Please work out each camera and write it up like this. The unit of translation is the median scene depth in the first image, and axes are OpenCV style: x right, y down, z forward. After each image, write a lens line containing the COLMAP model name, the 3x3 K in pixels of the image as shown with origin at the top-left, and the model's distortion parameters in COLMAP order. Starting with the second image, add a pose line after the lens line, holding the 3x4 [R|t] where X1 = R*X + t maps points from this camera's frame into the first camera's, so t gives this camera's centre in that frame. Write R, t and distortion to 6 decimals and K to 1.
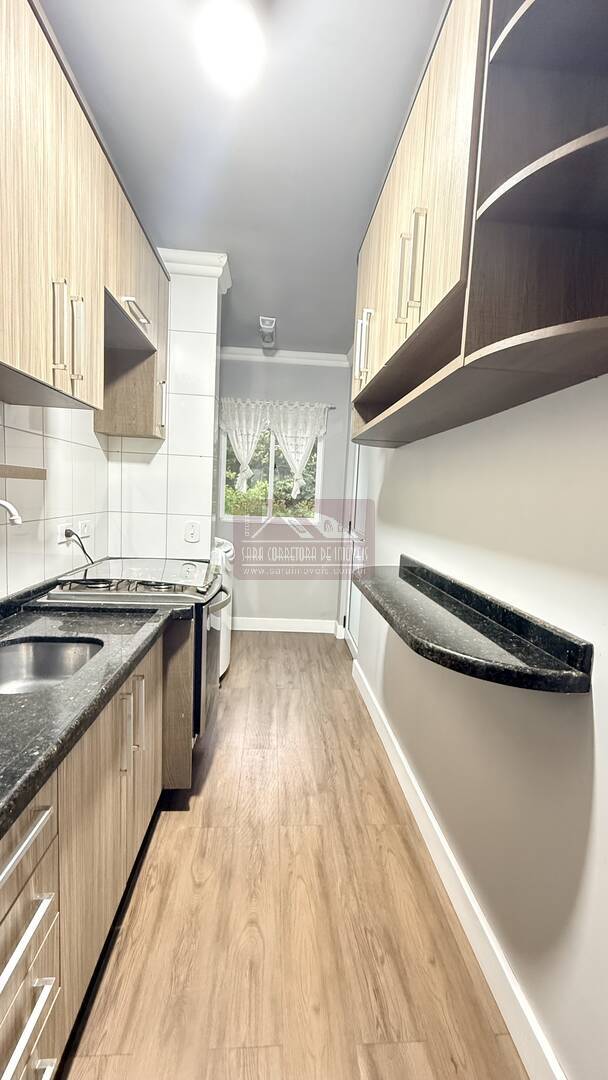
lens RADIAL K [[438.8, 0, 304.0], [0, 438.8, 540.0], [0, 0, 1]] dist [0.002422, 0.000188]
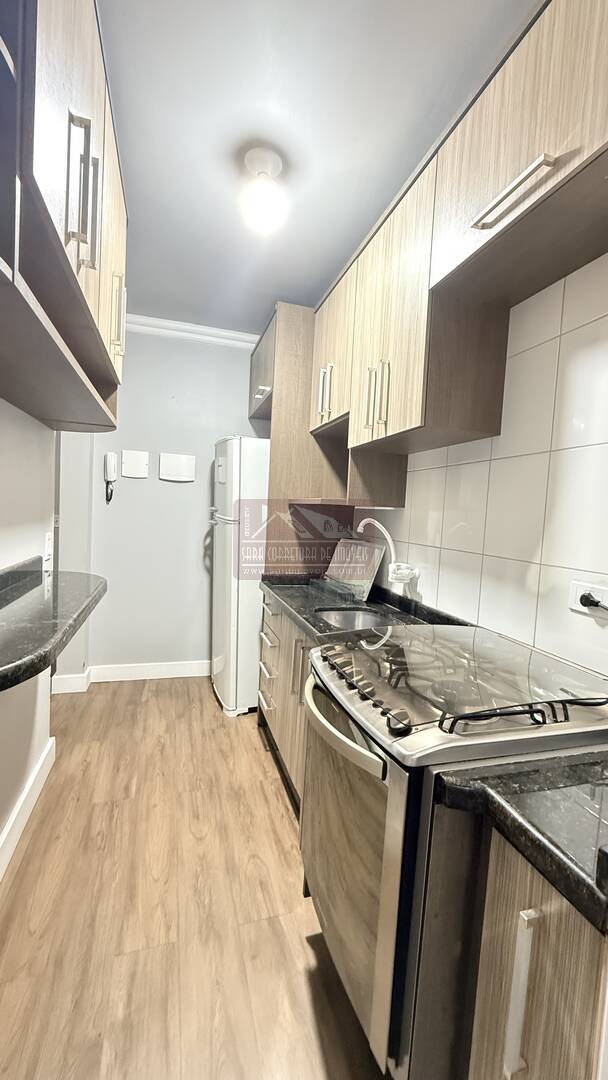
lens RADIAL K [[438.8, 0, 304.0], [0, 438.8, 540.0], [0, 0, 1]] dist [0.002422, 0.000188]
pose [[-0.970172, -0.090109, -0.225047, -0.035506], [-0.126815, 0.979841, 0.154369, -0.156157], [0.206601, 0.178304, -0.962042, 1.678564]]
